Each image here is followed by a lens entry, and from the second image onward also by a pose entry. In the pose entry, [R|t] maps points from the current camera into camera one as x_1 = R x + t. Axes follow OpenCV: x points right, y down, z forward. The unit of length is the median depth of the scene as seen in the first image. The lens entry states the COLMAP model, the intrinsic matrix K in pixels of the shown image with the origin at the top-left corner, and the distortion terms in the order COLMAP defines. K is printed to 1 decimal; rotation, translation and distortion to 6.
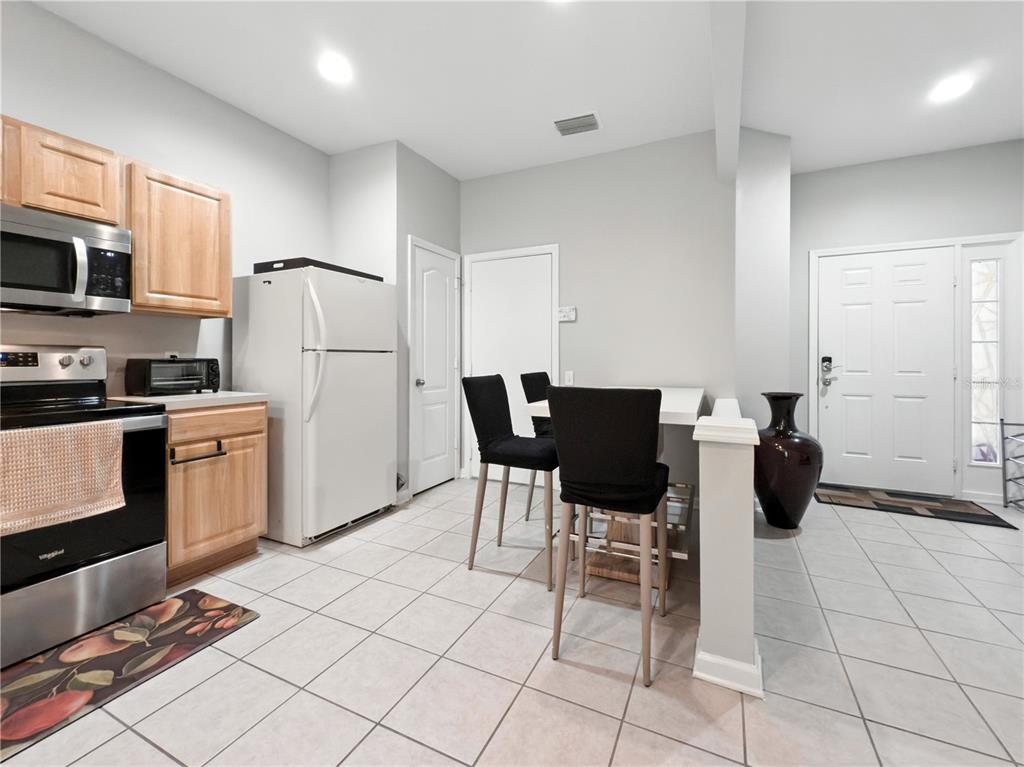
lens RADIAL K [[438.9, 0, 513.1], [0, 438.9, 358.2], [0, 0, 1]] dist [-0.001317, -0.000231]
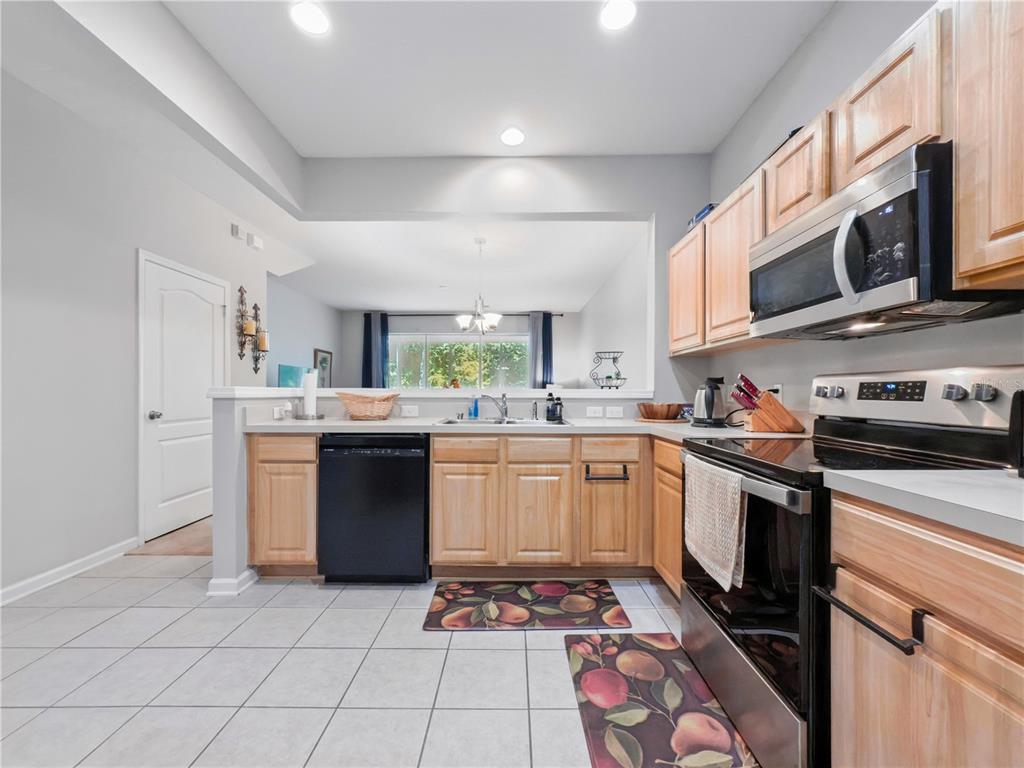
lens RADIAL K [[416.9, 0, 516.2], [0, 416.9, 391.8], [0, 0, 1]] dist [-0.001365, -0.000329]
pose [[-0.899454, -0.000112, -0.437016, -0.208645], [-0.000203, 1.000000, 0.000162, 0.003610], [0.437016, 0.000234, -0.899454, 1.125827]]
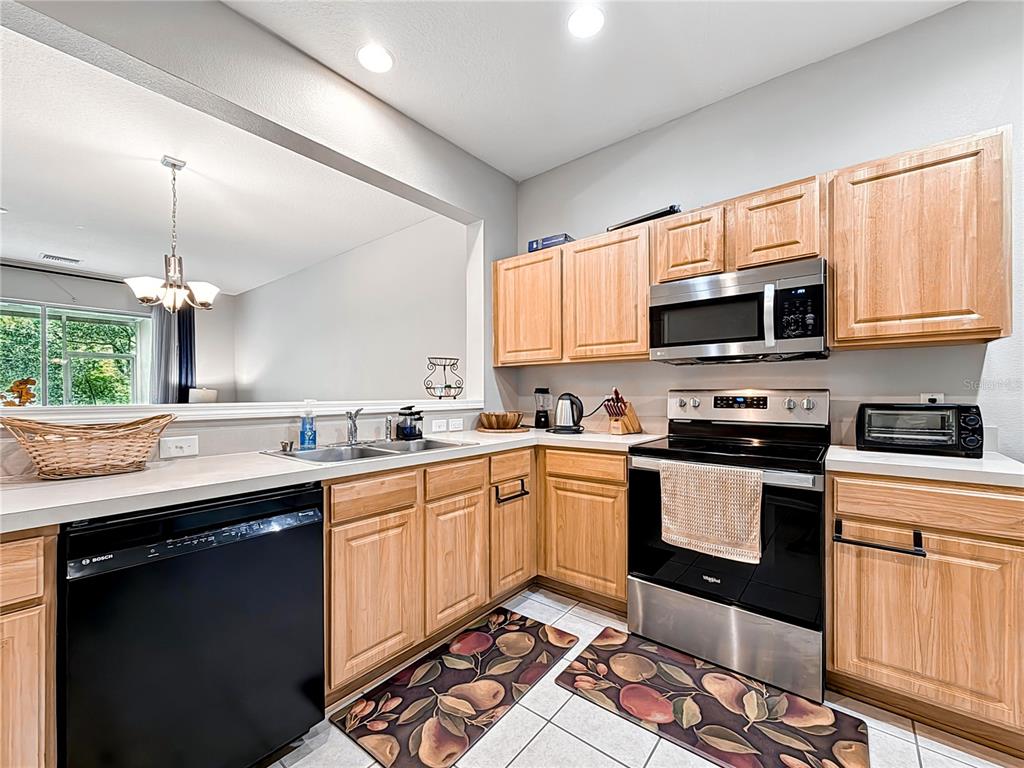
lens RADIAL K [[416.9, 0, 513.3], [0, 416.9, 394.2], [0, 0, 1]] dist [-0.001365, -0.000329]
pose [[-0.227659, 0.004515, -0.973731, 0.068641], [0.005307, 0.999980, 0.003396, -0.022254], [0.973727, -0.004394, -0.227678, 0.534373]]
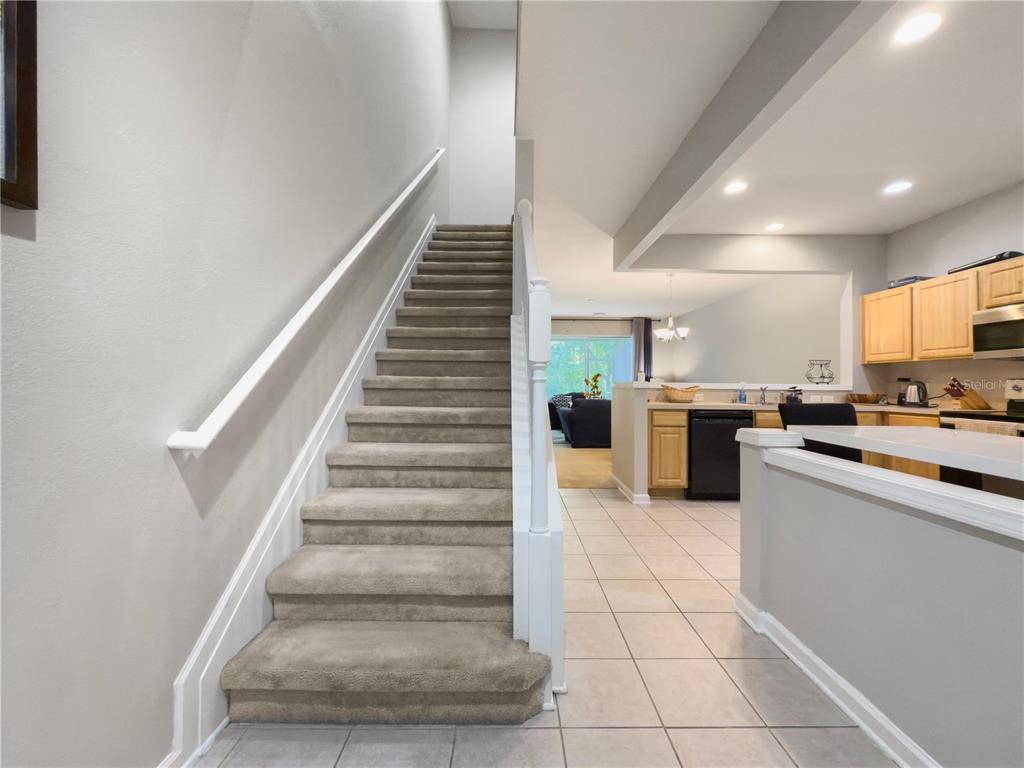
lens RADIAL K [[416.9, 0, 512.3], [0, 416.9, 377.5], [0, 0, 1]] dist [-0.001365, -0.000329]
pose [[-0.897340, -0.013602, -0.441131, 1.186945], [-0.007773, 0.999857, -0.015018, 0.003766], [0.441272, -0.010047, -0.897317, 1.225919]]
